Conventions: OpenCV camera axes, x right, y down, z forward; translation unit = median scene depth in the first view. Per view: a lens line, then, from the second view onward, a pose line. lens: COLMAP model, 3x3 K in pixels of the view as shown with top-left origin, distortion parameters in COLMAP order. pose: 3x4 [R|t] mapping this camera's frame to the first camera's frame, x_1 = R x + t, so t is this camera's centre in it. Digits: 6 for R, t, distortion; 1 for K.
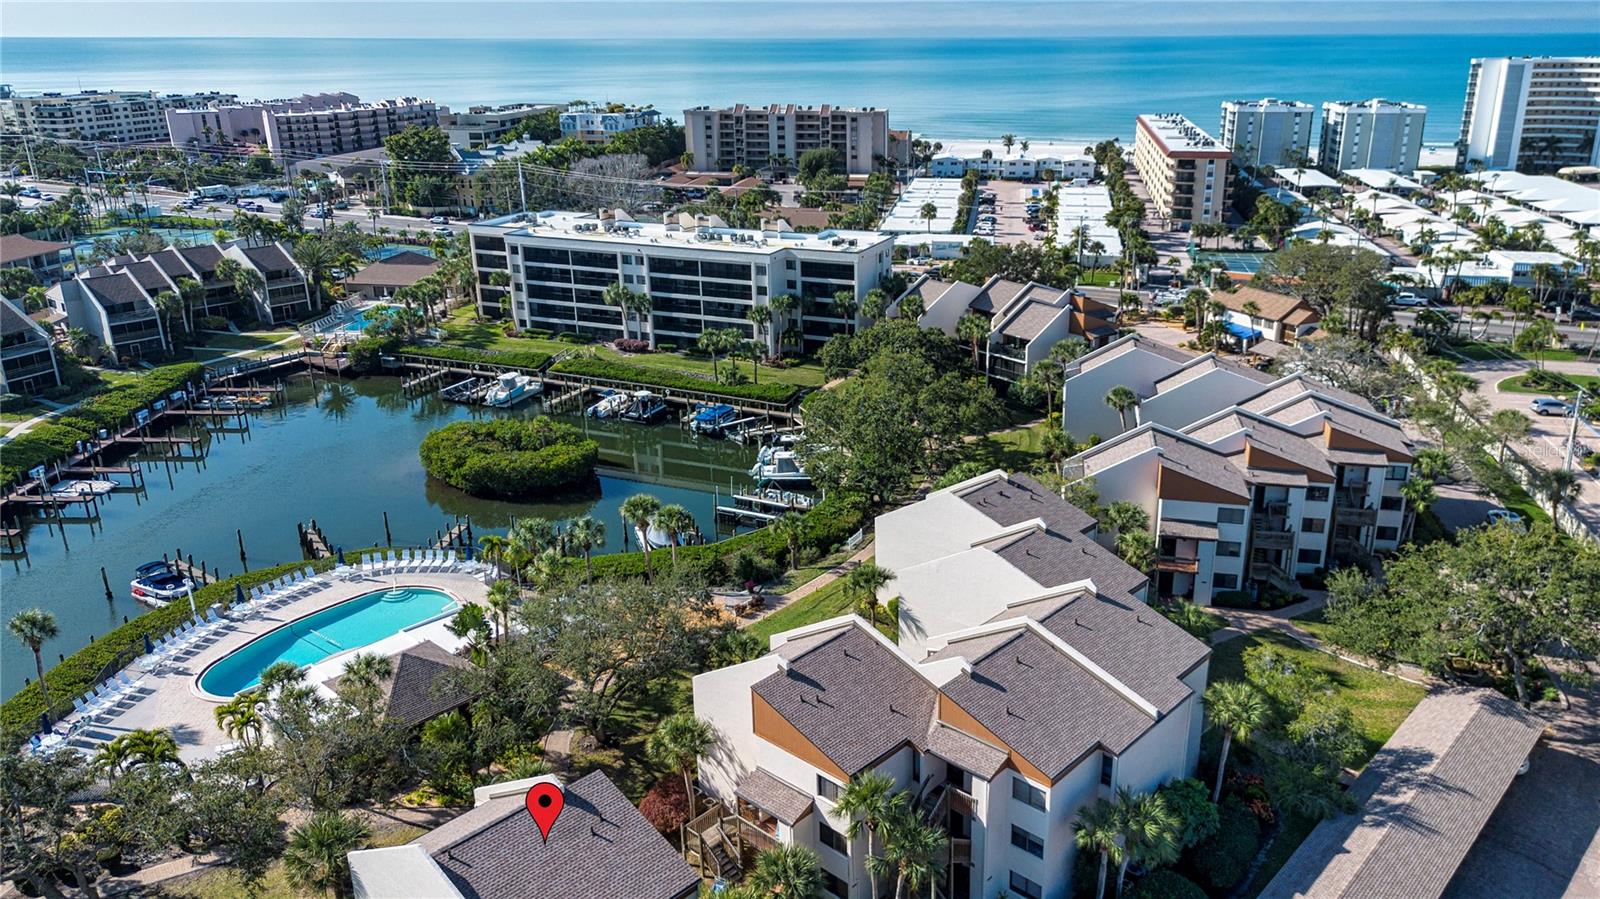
lens RADIAL K [[1147.0, 0, 797.6], [0, 1147.0, 505.3], [0, 0, 1]] dist [0.057142, -0.043693]
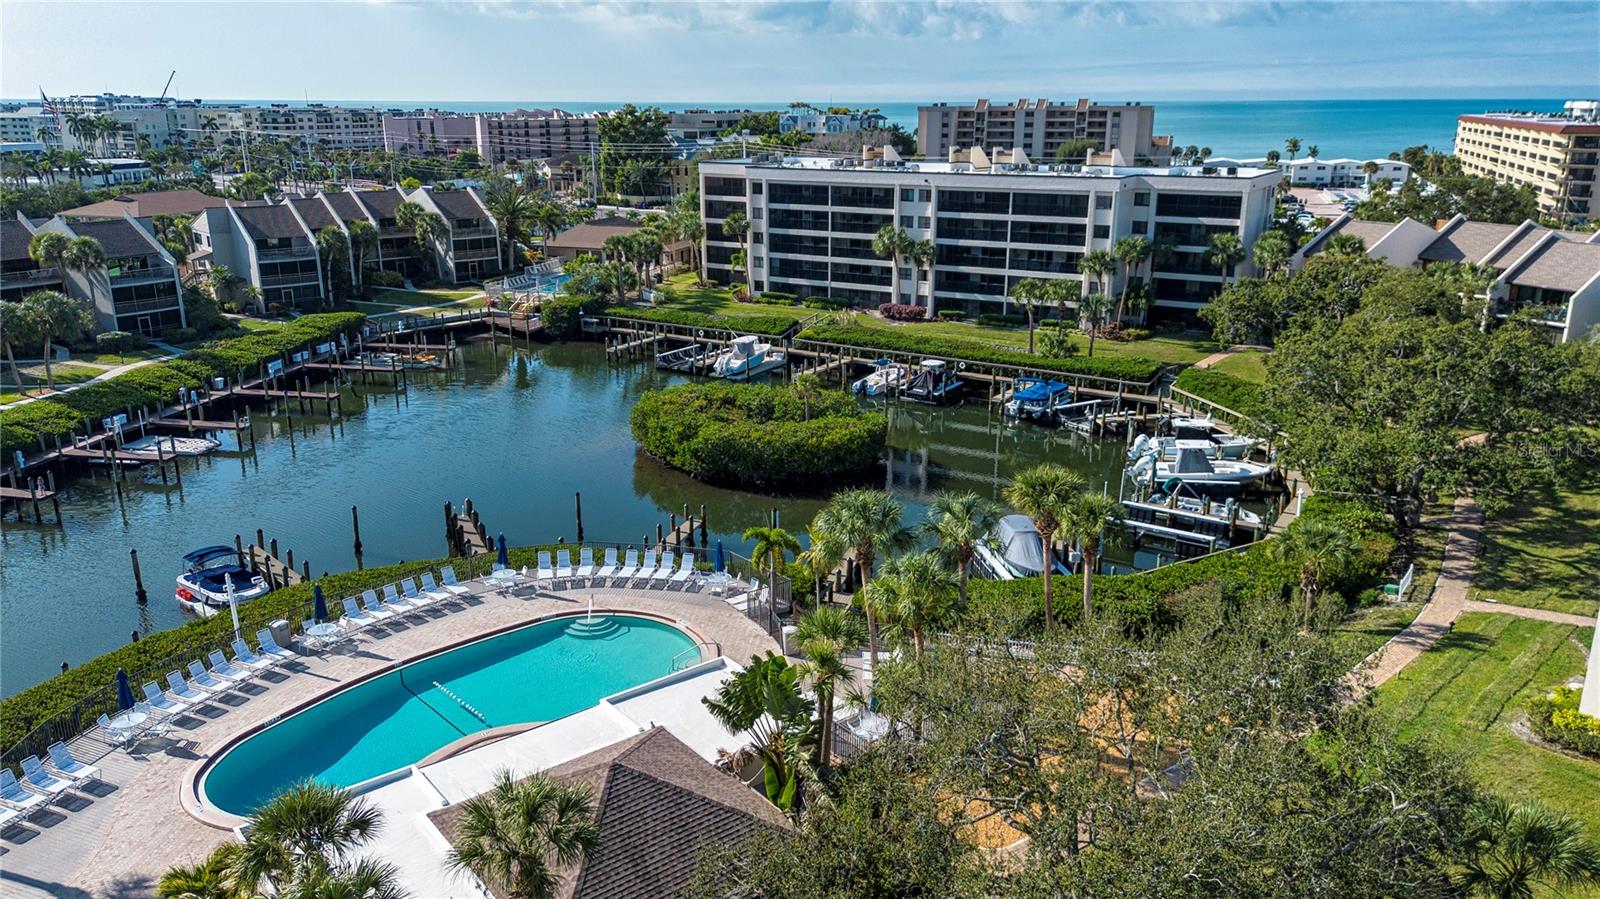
lens RADIAL K [[1153.0, 0, 801.8], [0, 1153.0, 468.4], [0, 0, 1]] dist [0.081623, -0.092088]
pose [[0.988543, 0.047820, -0.143165, -0.099964], [-0.058991, 0.995450, -0.074827, 0.022250], [0.138935, 0.082415, 0.986866, 0.267195]]
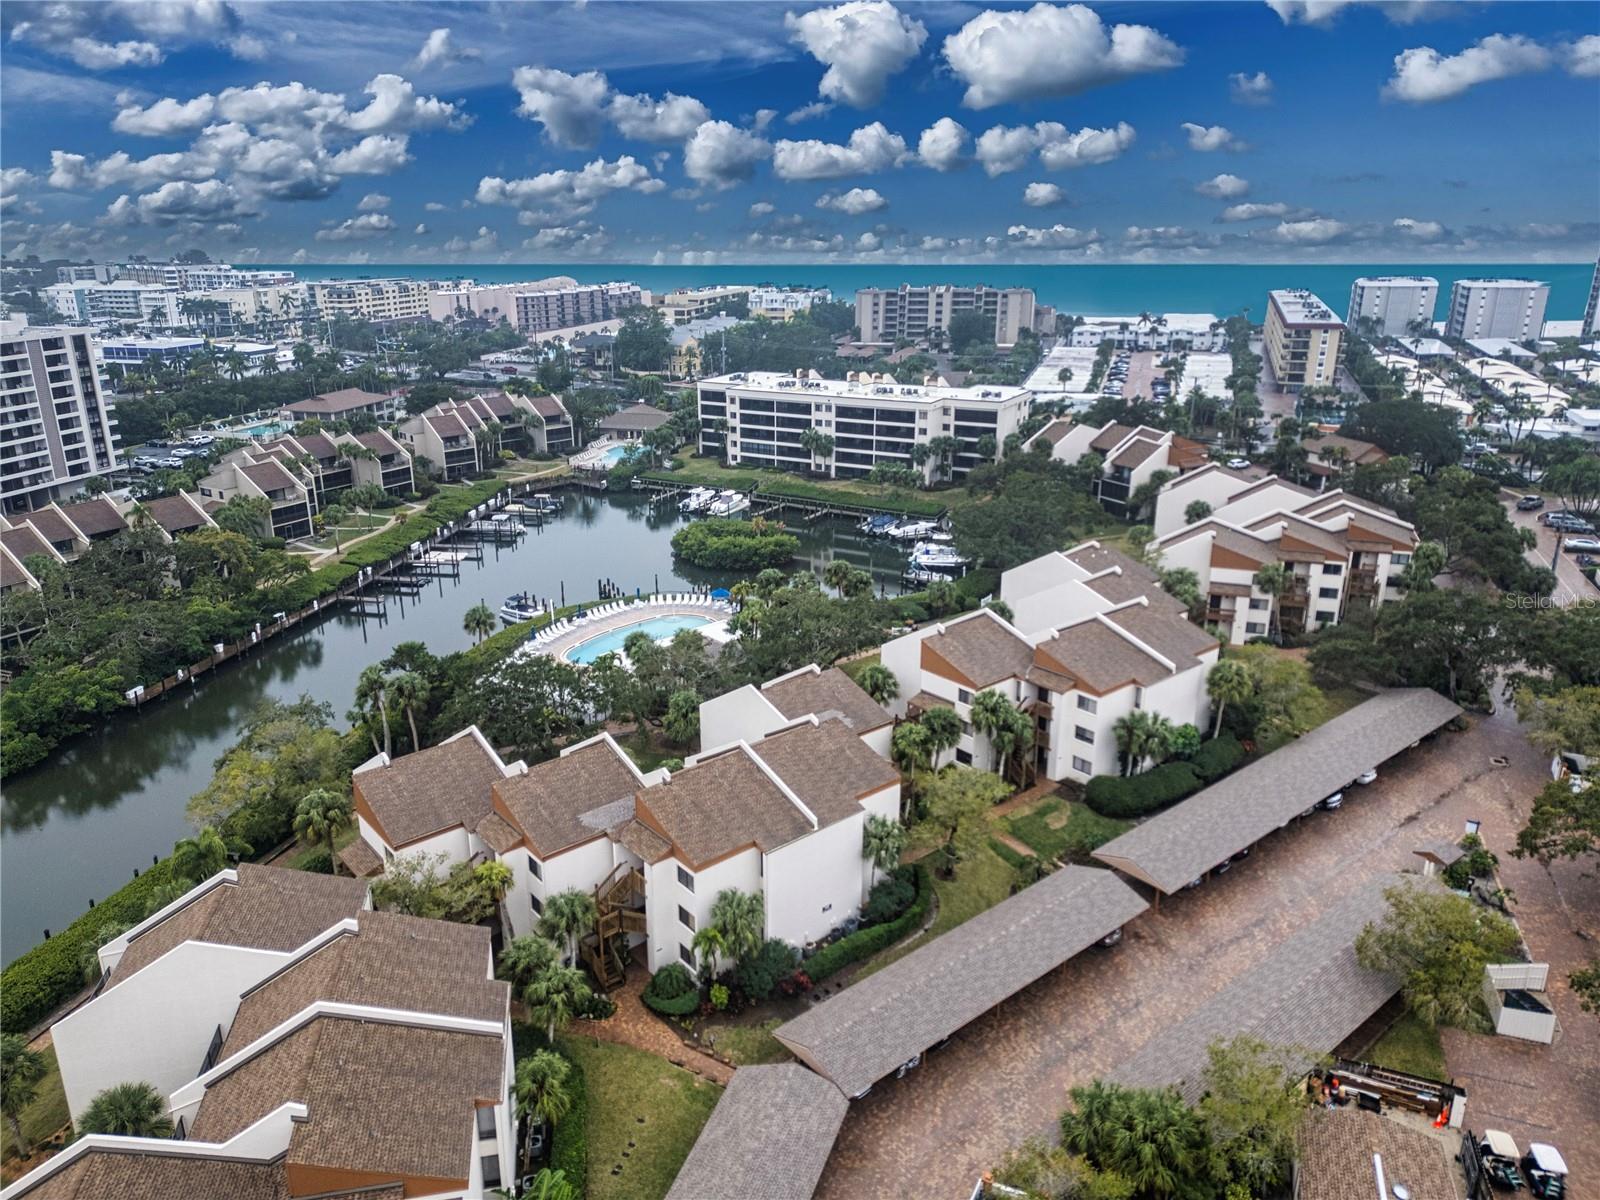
lens RADIAL K [[1110.1, 0, 785.7], [0, 1110.1, 604.1], [0, 0, 1]] dist [0.094000, -0.105928]
pose [[0.989974, 0.033829, -0.137140, -0.005281], [-0.040920, 0.997949, -0.049226, 0.070716], [0.135193, 0.054344, 0.989328, -0.234553]]
